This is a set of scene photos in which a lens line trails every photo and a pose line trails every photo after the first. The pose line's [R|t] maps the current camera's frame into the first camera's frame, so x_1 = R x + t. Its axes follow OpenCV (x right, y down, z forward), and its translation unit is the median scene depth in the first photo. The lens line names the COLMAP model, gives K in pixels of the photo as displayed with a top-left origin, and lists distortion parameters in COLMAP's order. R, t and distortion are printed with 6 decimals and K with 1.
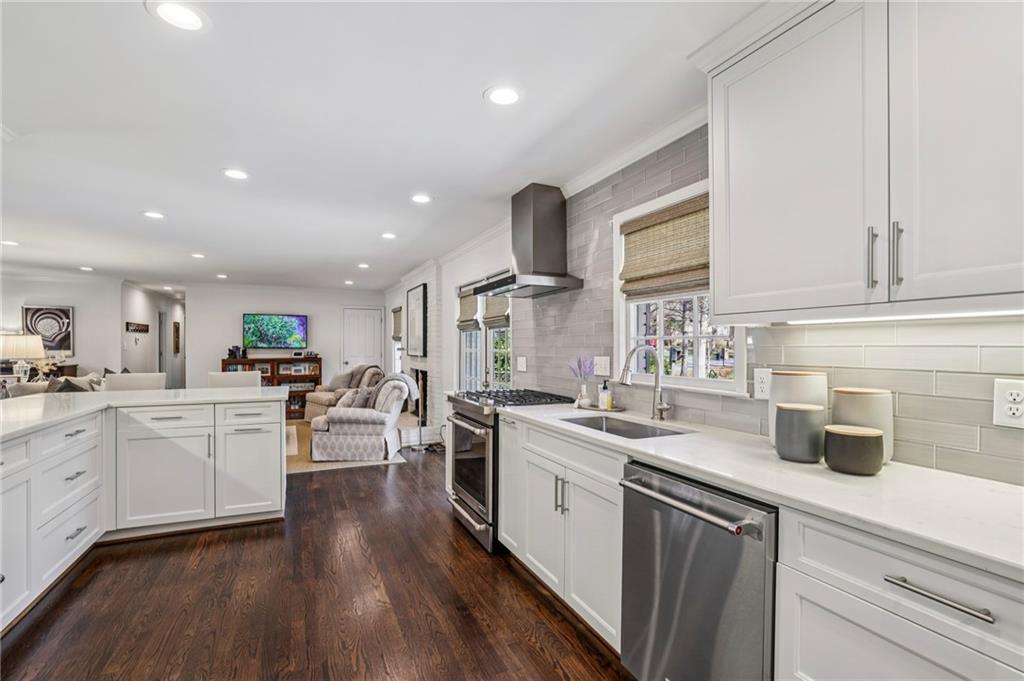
lens RADIAL K [[463.9, 0, 510.3], [0, 463.9, 345.5], [0, 0, 1]] dist [0.001656, 0.001601]
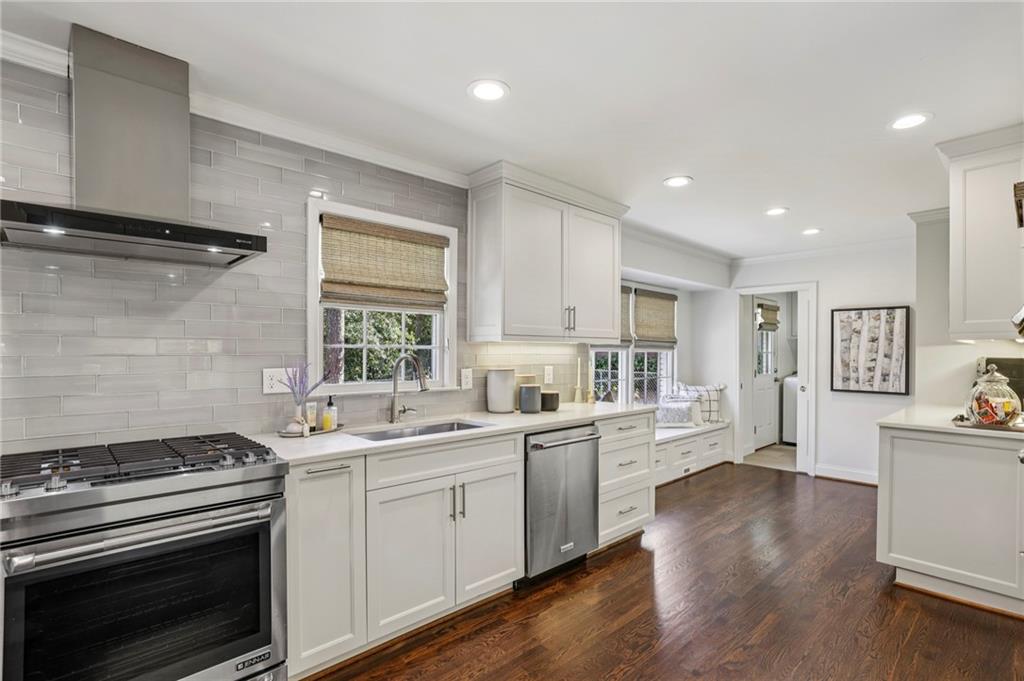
lens RADIAL K [[499.1, 0, 513.6], [0, 499.1, 349.8], [0, 0, 1]] dist [0.000968, 0.000034]
pose [[-0.290823, 0.002846, 0.956773, -0.843088], [-0.004227, 0.999982, -0.004259, -0.006086], [-0.956767, -0.005283, -0.290806, 1.045849]]
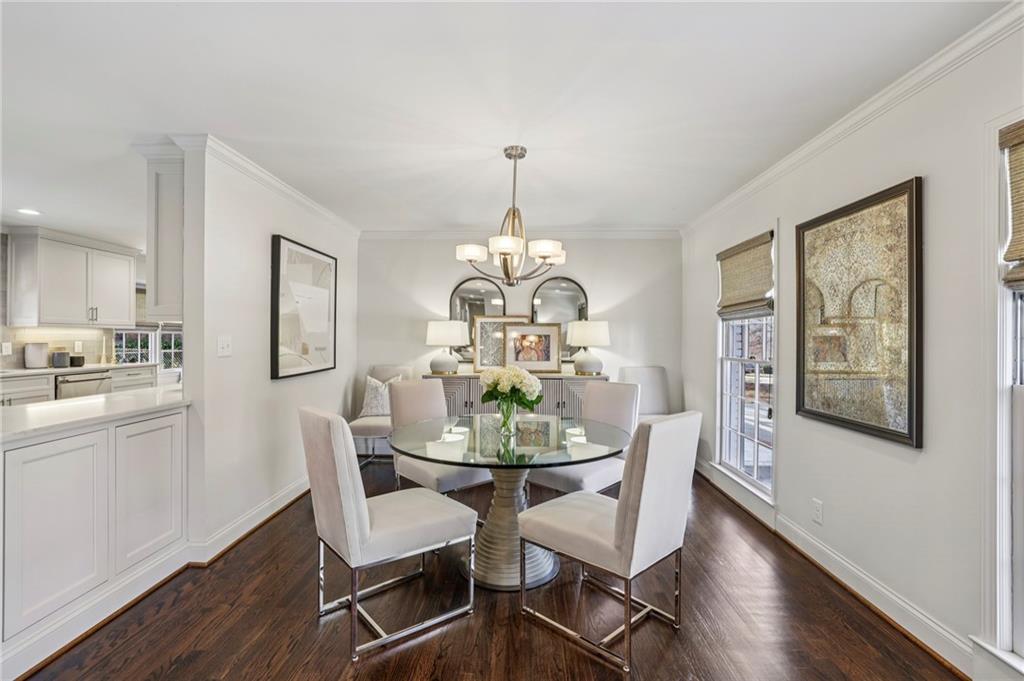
lens RADIAL K [[463.9, 0, 511.4], [0, 463.9, 336.4], [0, 0, 1]] dist [0.001656, 0.001601]
pose [[-0.878337, -0.004876, 0.478017, -2.429906], [-0.006071, 0.999981, -0.000955, 0.000070], [-0.478004, -0.003741, -0.878350, 1.507948]]
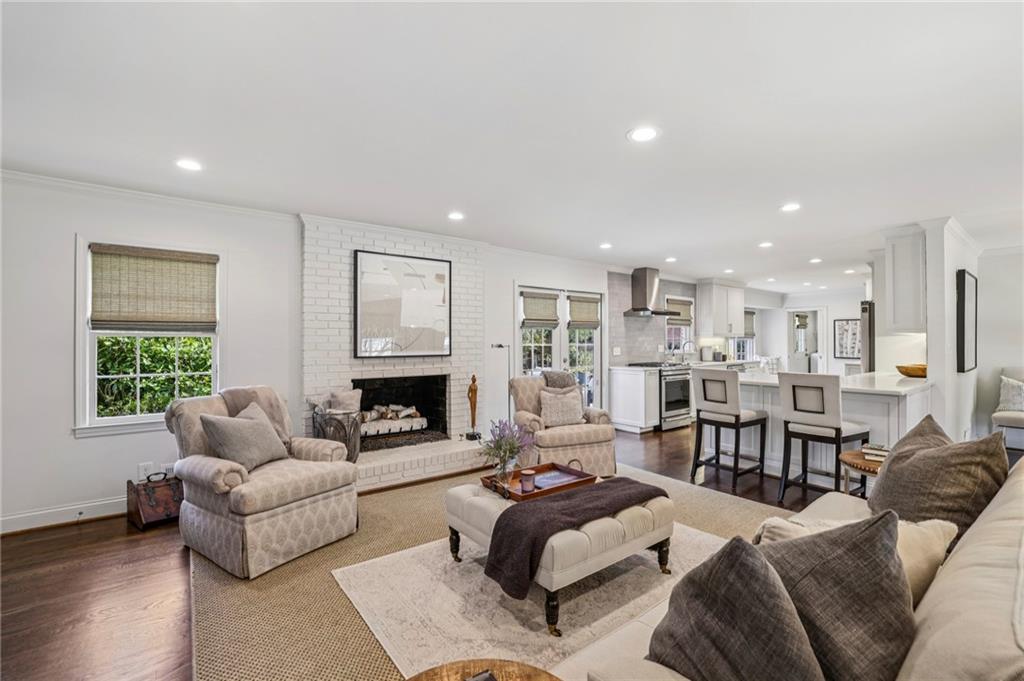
lens RADIAL K [[450.2, 0, 507.7], [0, 450.2, 337.9], [0, 0, 1]] dist [-0.011924, -0.000268]
pose [[-0.198755, 0.005878, 0.980032, -2.596135], [-0.001103, 0.999980, -0.006221, 0.000177], [-0.980049, -0.002317, -0.198745, 2.847505]]
